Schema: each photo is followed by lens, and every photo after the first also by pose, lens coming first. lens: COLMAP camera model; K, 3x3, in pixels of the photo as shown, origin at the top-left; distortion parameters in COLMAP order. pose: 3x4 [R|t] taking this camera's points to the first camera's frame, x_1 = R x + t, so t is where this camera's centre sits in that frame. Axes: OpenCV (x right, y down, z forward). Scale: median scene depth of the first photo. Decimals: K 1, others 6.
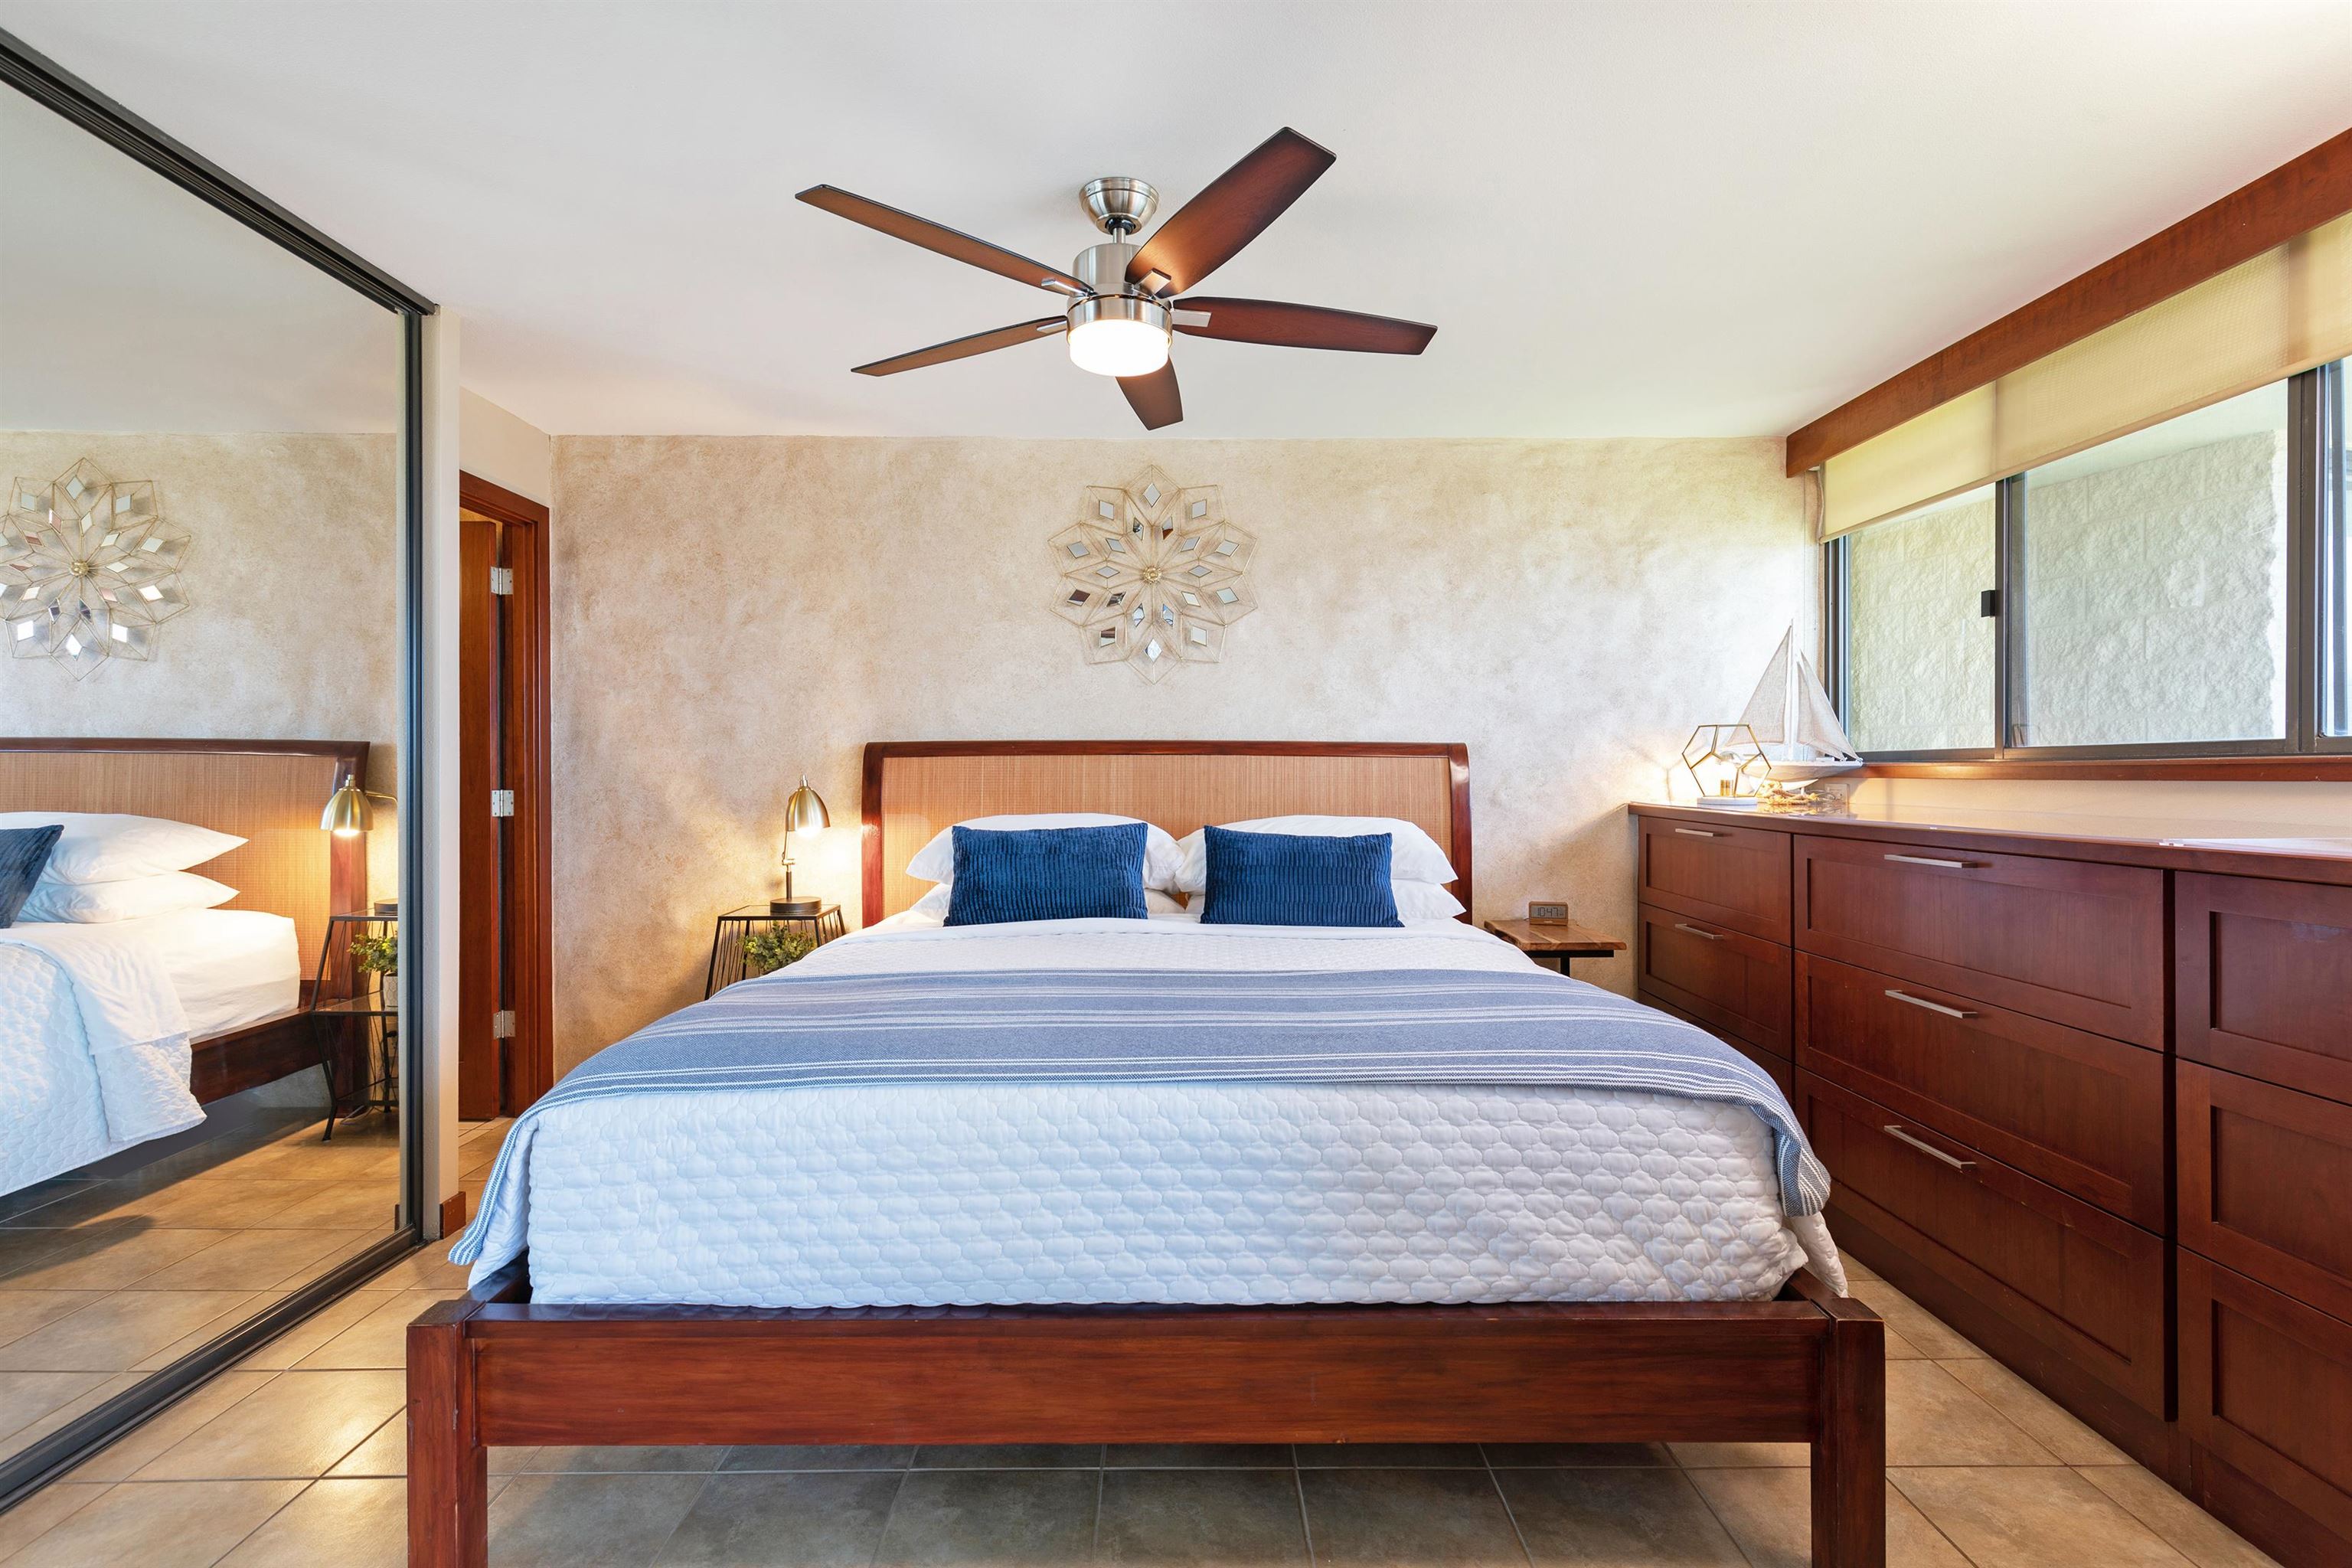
lens RADIAL K [[1048.3, 0, 1190.7], [0, 1048.3, 778.1], [0, 0, 1]] dist [-0.001630, -0.000615]
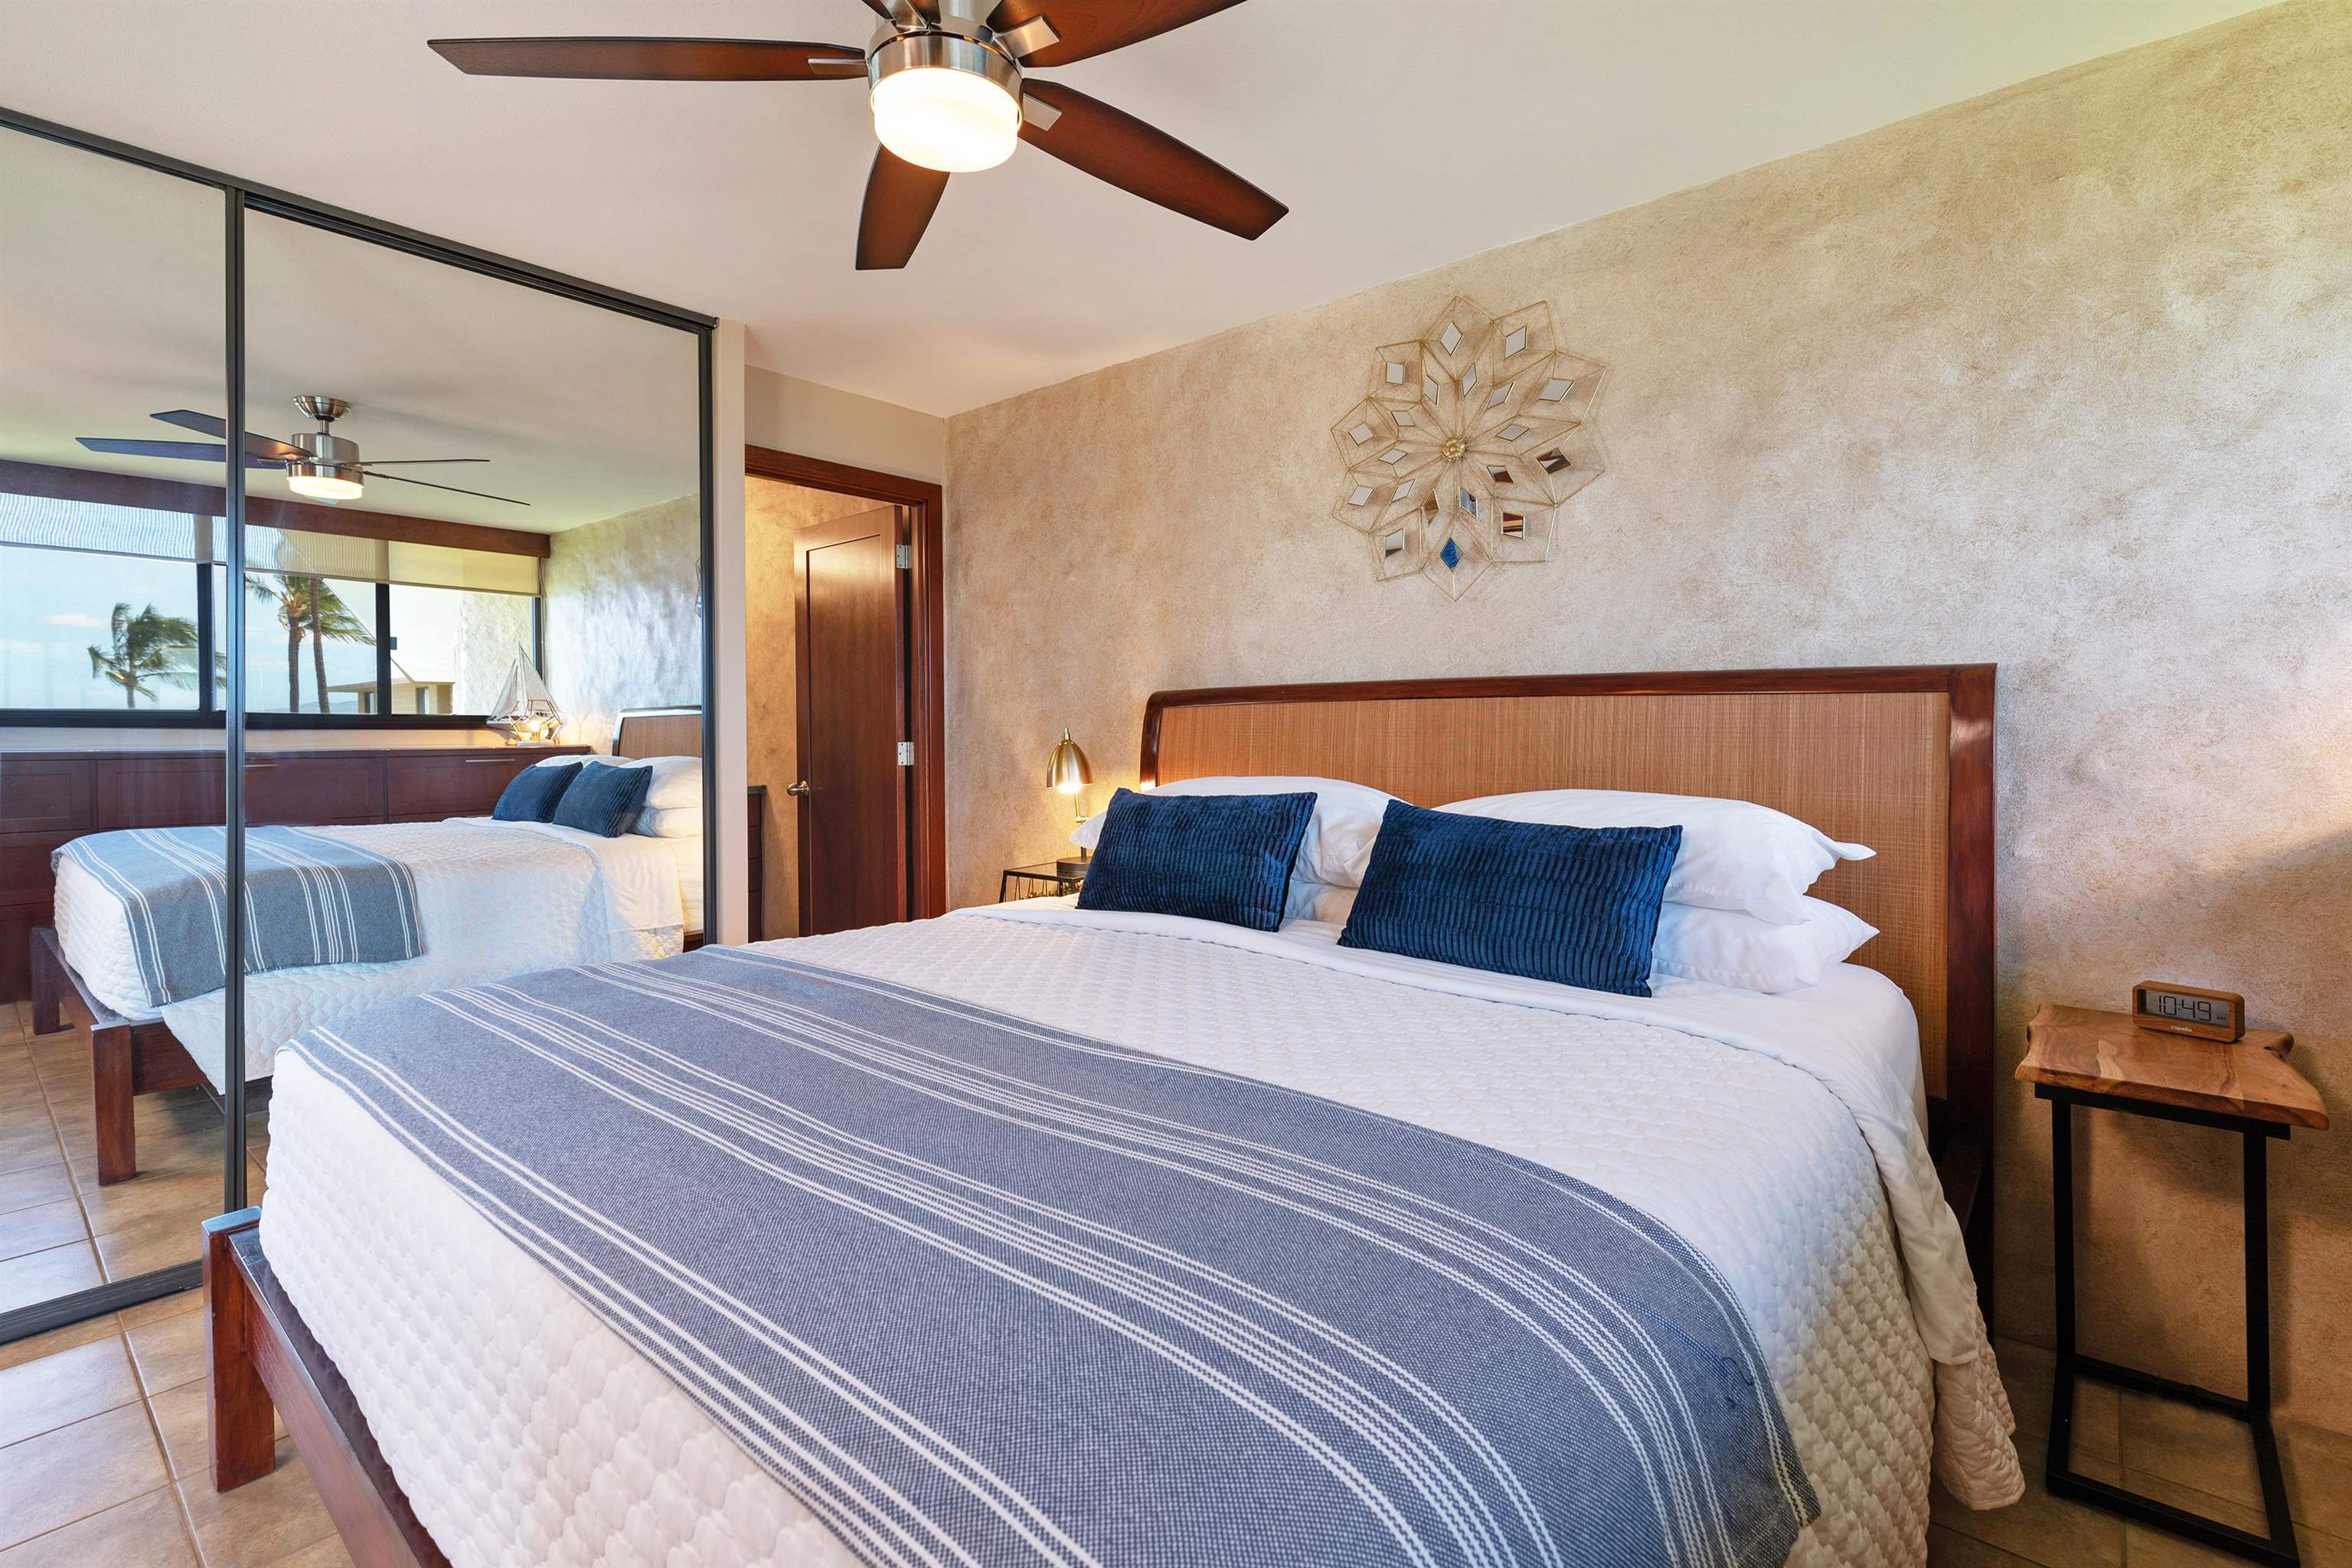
lens RADIAL K [[1048.3, 0, 1199.5], [0, 1048.3, 747.3], [0, 0, 1]] dist [-0.001630, -0.000615]
pose [[0.756007, 0.008637, -0.654506, 0.306602], [0.001466, 0.999888, 0.014888, 0.000599], [0.654562, -0.012215, 0.755910, 0.336822]]
